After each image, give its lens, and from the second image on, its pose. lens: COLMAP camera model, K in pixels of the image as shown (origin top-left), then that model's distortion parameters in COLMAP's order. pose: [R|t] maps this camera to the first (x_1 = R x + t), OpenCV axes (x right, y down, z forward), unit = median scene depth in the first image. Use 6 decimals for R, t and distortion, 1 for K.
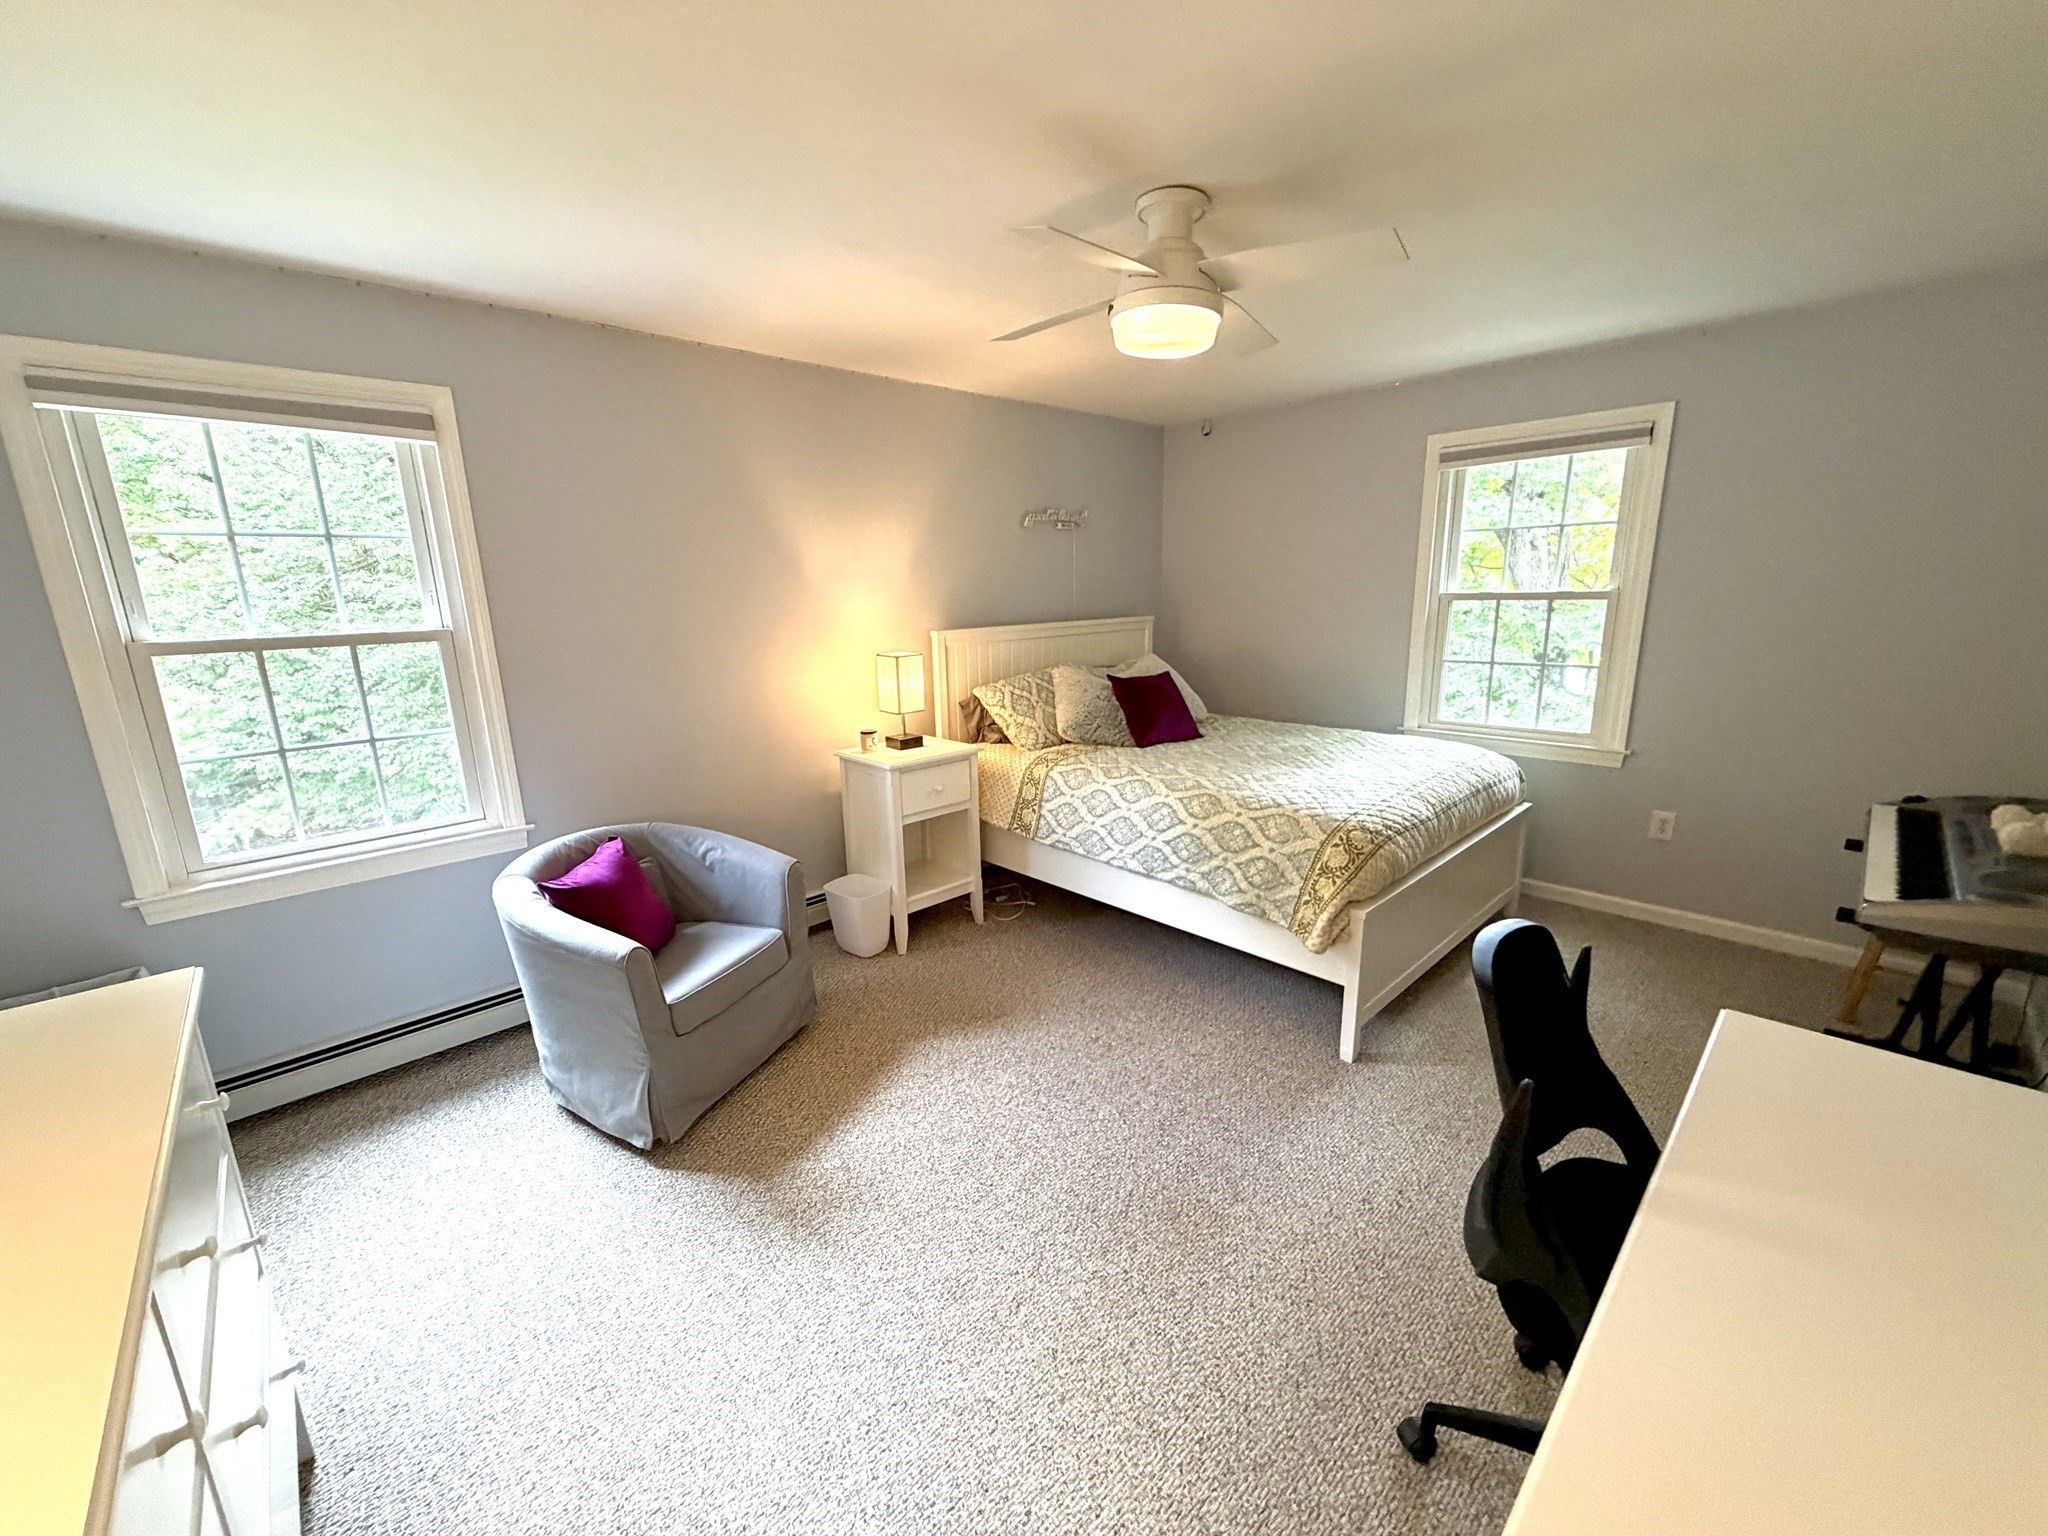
lens RADIAL K [[815.2, 0, 1024.0], [0, 815.2, 768.0], [0, 0, 1]] dist [0.000910, 0.000189]
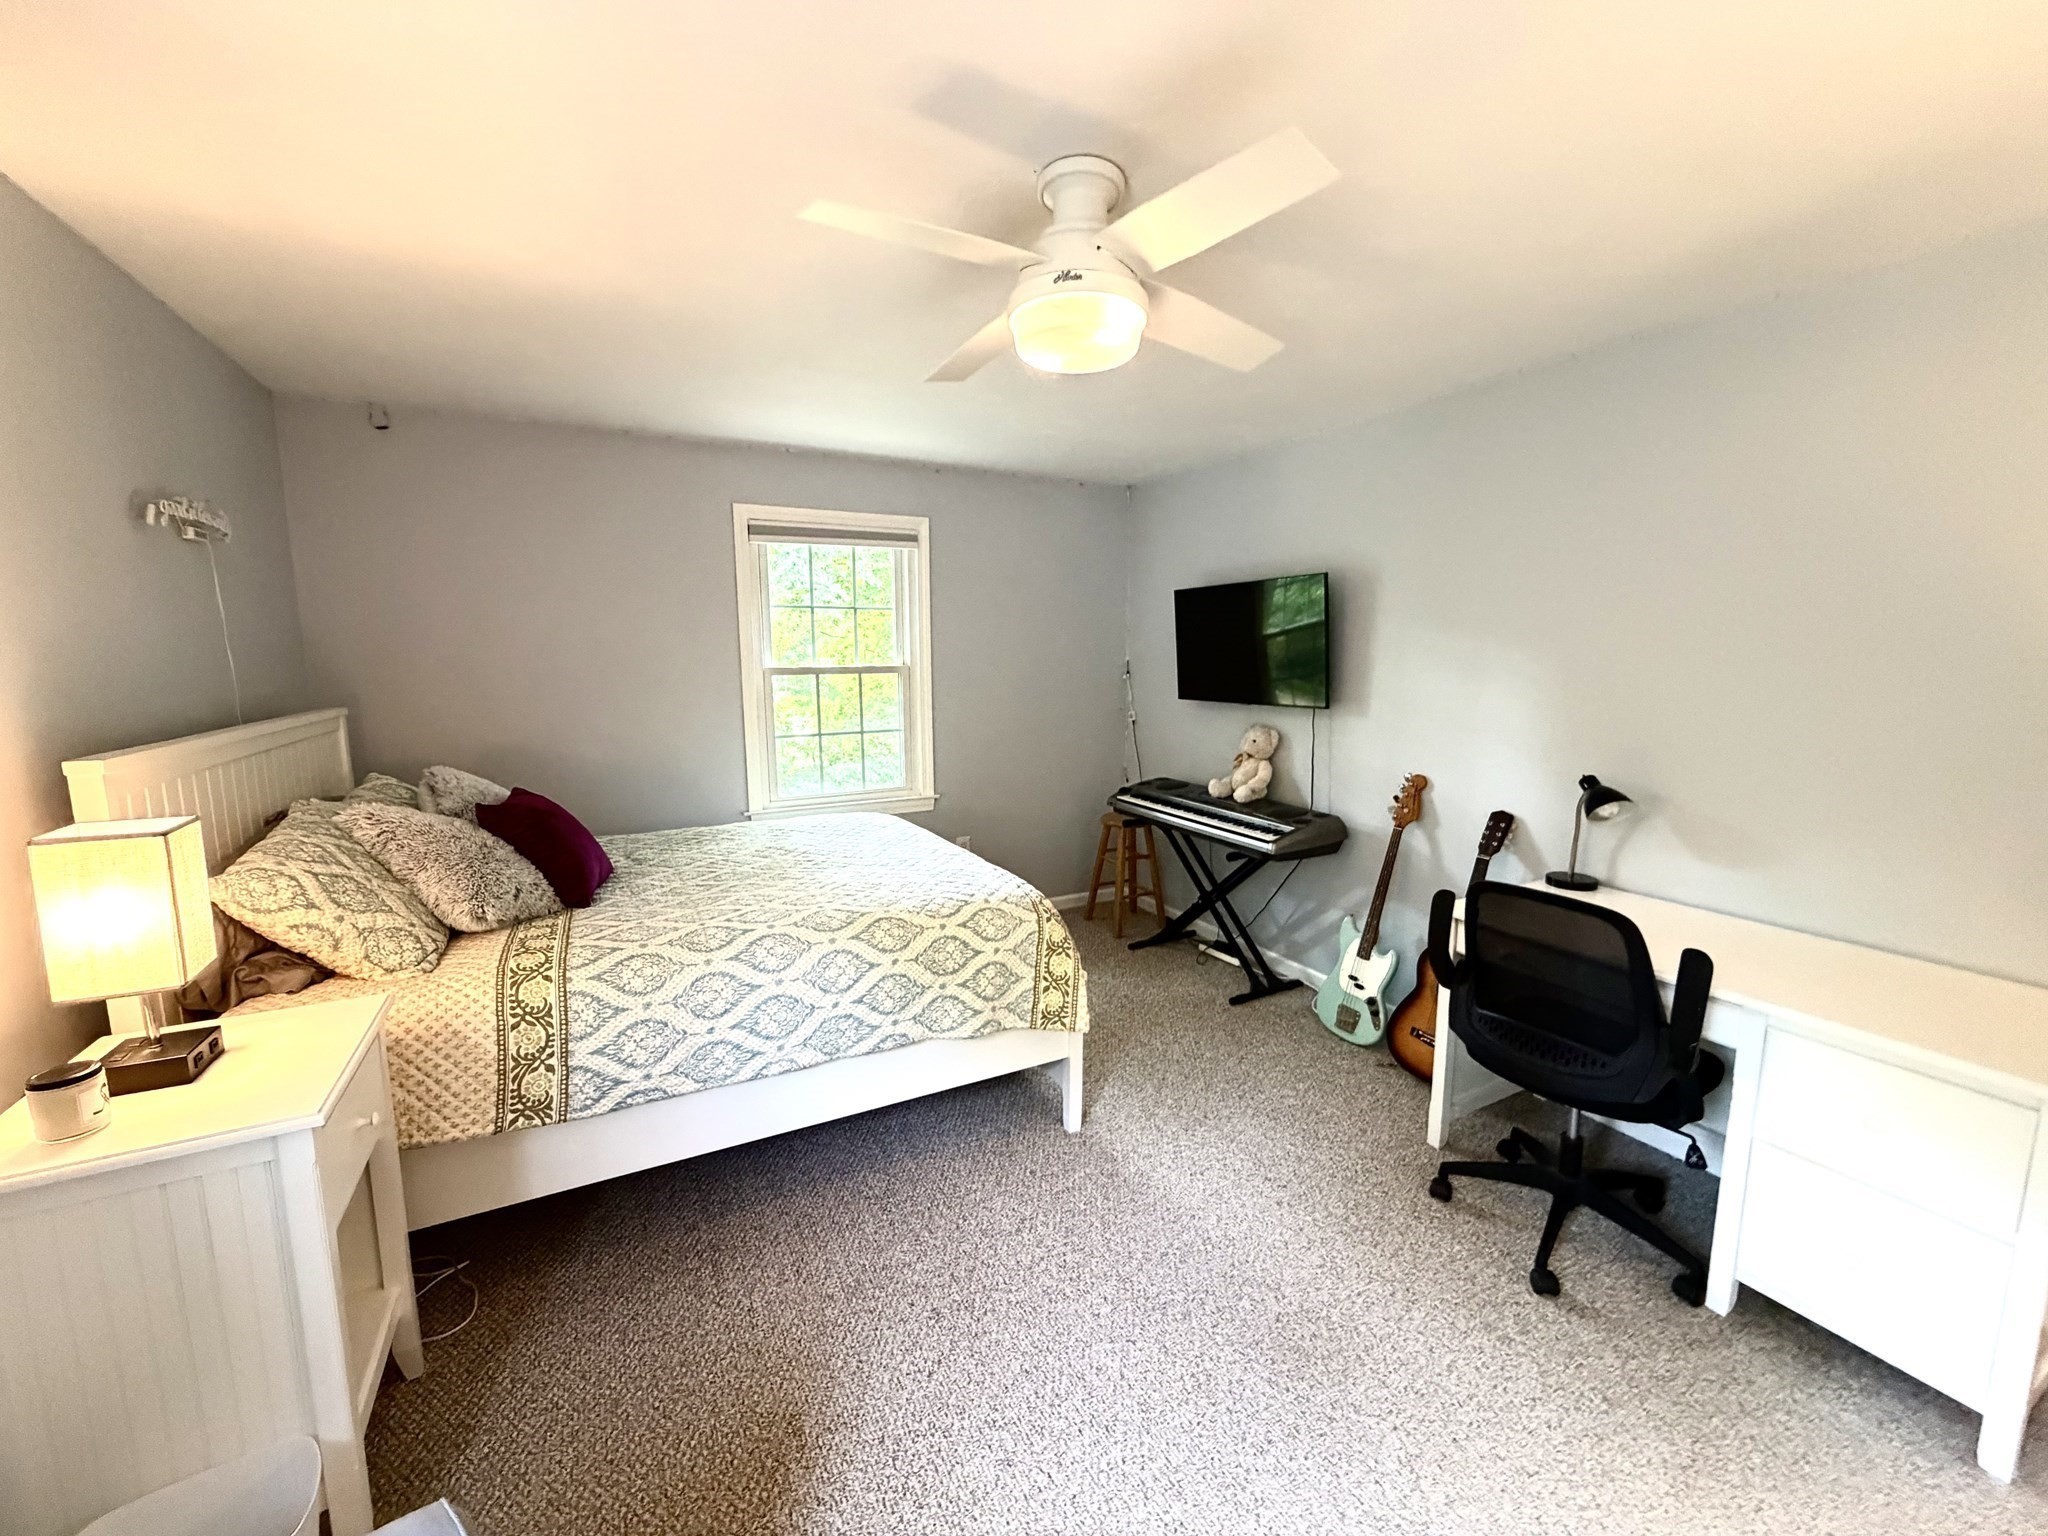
lens RADIAL K [[815.2, 0, 1024.0], [0, 815.2, 768.0], [0, 0, 1]] dist [0.000910, 0.000189]
pose [[0.278590, -0.114495, 0.953561, -0.408229], [0.210267, 0.976052, 0.055764, -0.108846], [-0.937110, 0.184967, 0.295993, 0.552045]]
